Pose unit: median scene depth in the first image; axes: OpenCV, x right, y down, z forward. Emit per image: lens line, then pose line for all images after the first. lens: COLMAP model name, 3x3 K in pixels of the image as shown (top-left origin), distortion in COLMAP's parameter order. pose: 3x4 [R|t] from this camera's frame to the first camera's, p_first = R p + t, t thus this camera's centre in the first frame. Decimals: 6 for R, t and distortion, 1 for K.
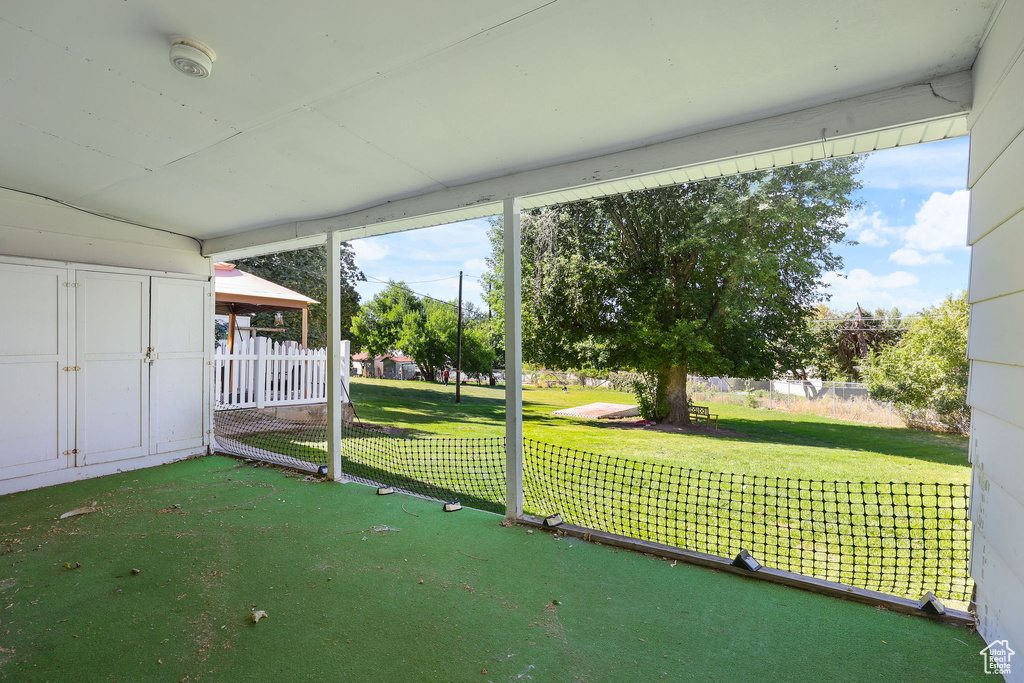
lens RADIAL K [[505.7, 0, 512.0], [0, 505.7, 341.5], [0, 0, 1]] dist [-0.000143, -0.000014]
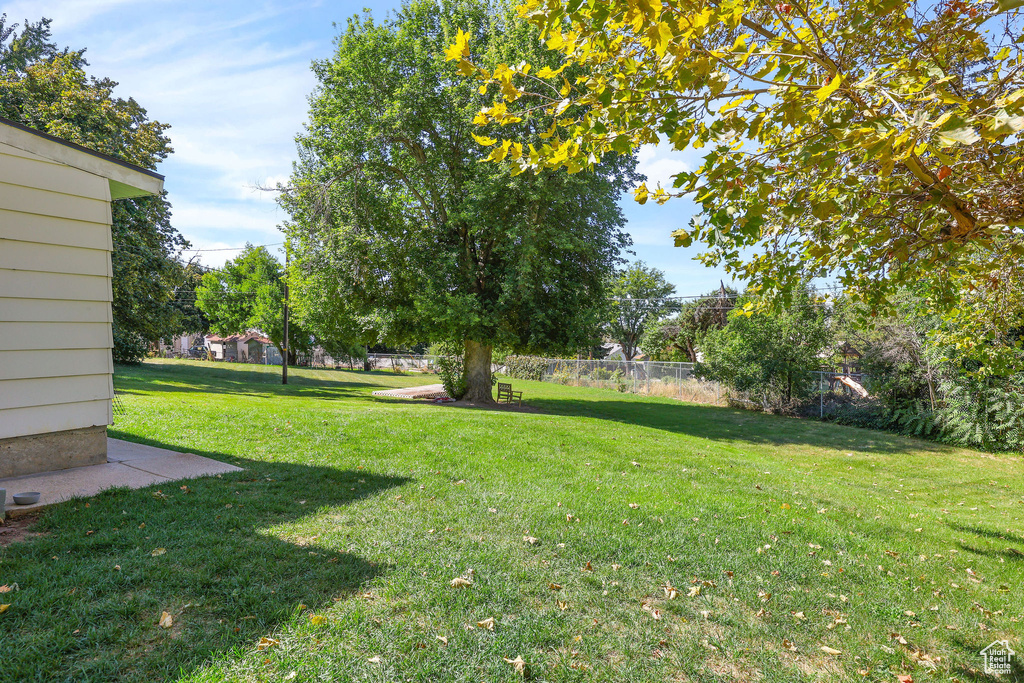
lens RADIAL K [[642.5, 0, 512.6], [0, 642.5, 360.9], [0, 0, 1]] dist [0.005515, 0.001195]
pose [[0.996486, 0.004718, 0.083627, 0.123233], [-0.009586, 0.998276, 0.057912, 0.005314], [-0.083209, -0.058511, 0.994813, -0.104595]]
